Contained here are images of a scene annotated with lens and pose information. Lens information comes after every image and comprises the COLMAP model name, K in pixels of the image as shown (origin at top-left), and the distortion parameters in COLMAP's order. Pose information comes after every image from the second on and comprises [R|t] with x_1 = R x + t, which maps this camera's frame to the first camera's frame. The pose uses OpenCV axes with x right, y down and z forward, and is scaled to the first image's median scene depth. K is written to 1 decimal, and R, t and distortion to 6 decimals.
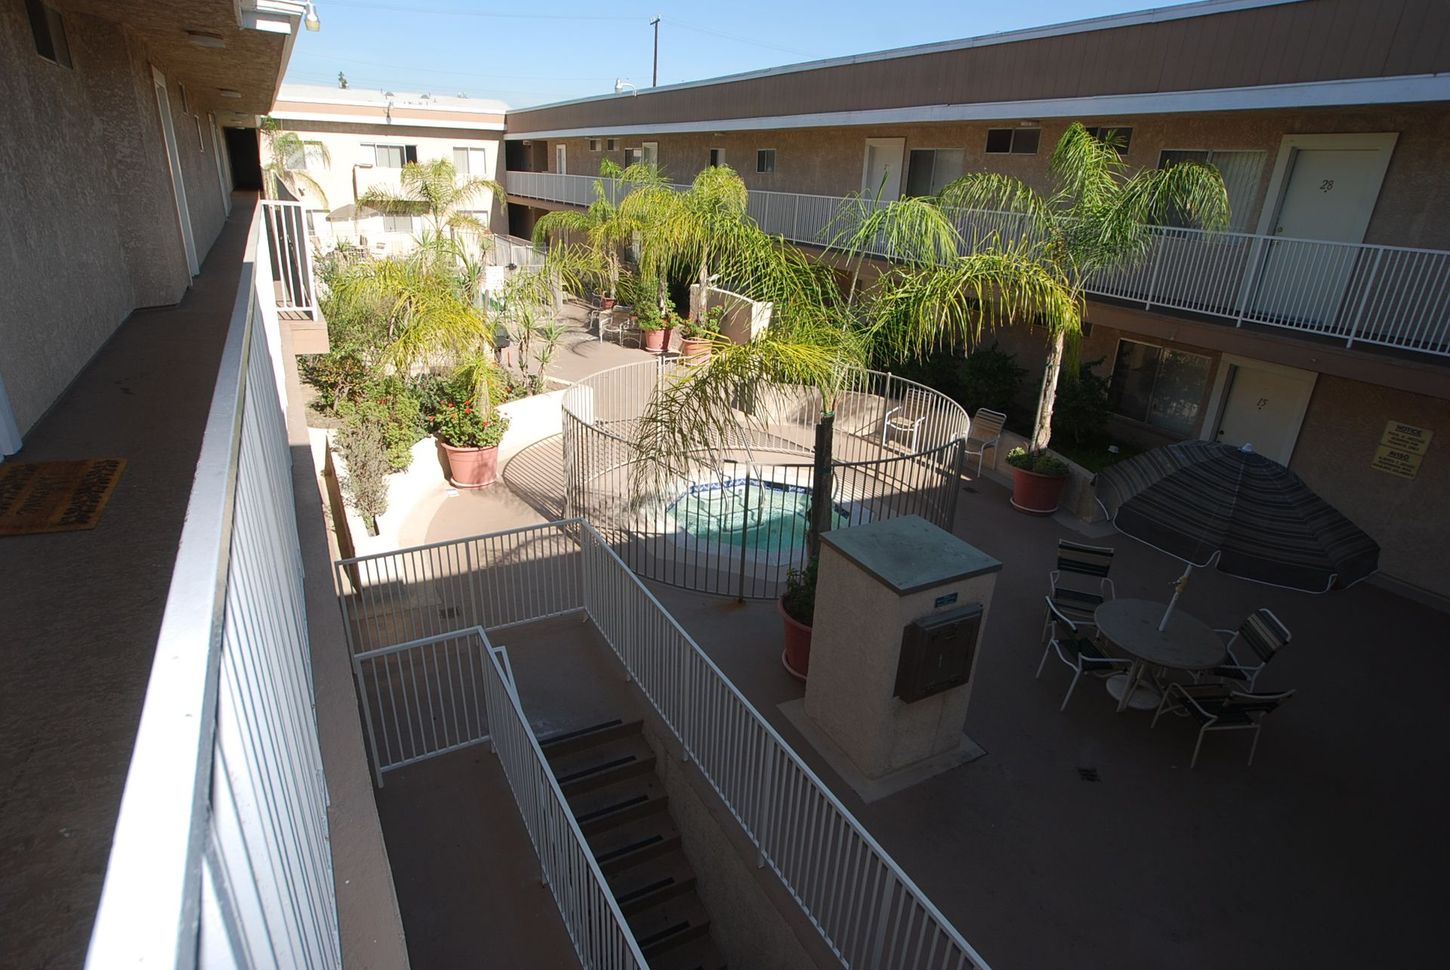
lens RADIAL K [[796.0, 0, 724.3], [0, 796.0, 518.1], [0, 0, 1]] dist [0.000100, 0.000540]
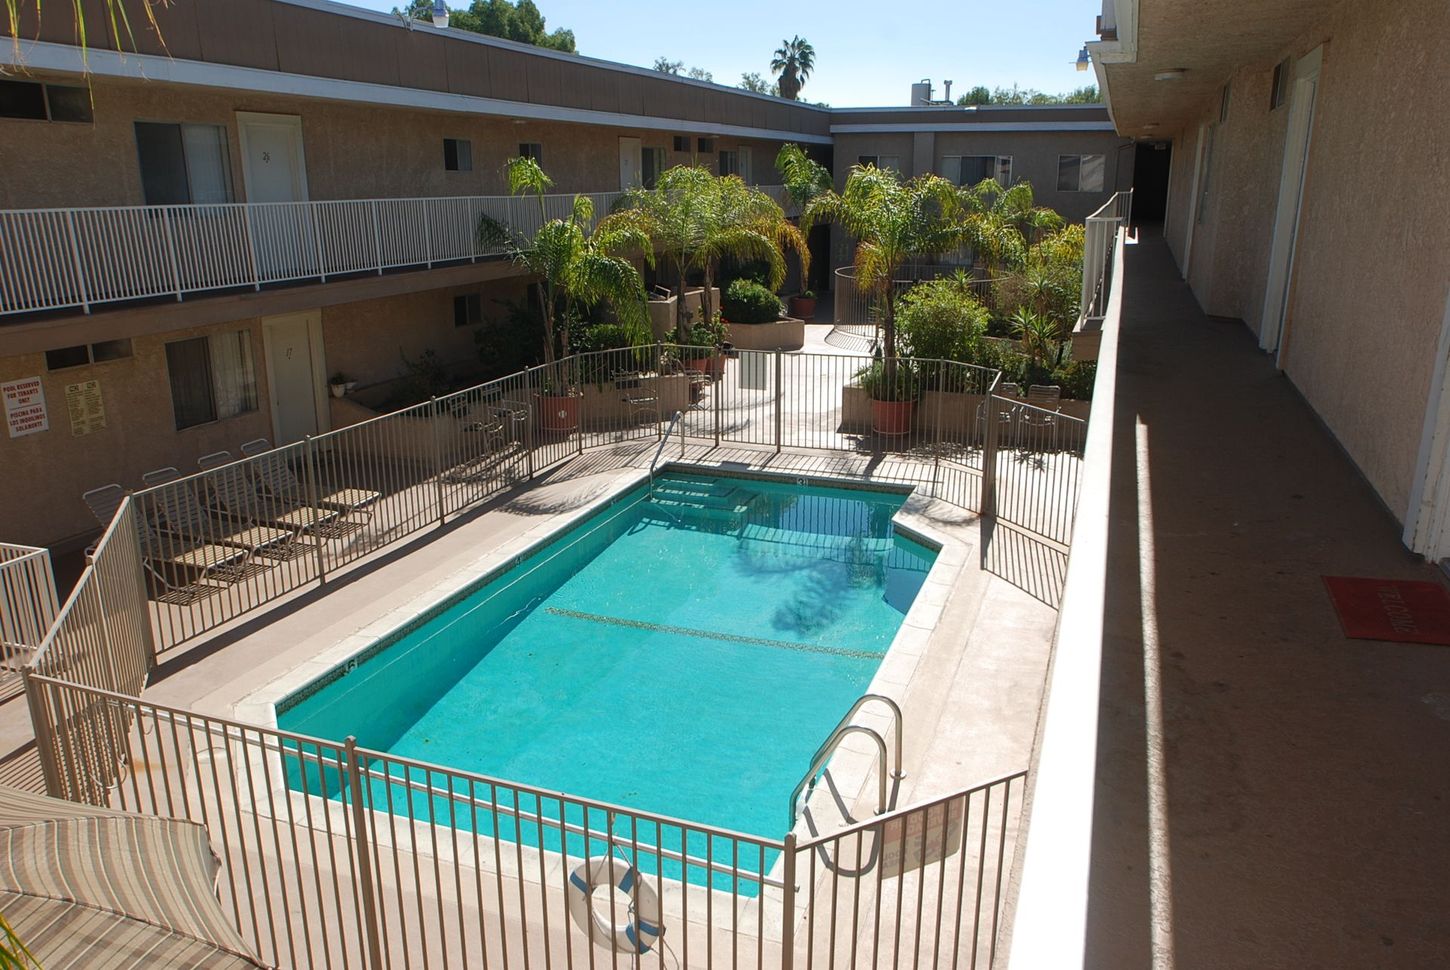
lens RADIAL K [[1066.3, 0, 725.0], [0, 1066.3, 485.0], [0, 0, 1]] dist [0.004290, 0.001194]
pose [[-0.650086, -0.262055, 0.713243, -0.721117], [0.273897, 0.794737, 0.541640, -0.563362], [-0.708780, 0.547467, -0.444871, 1.198644]]
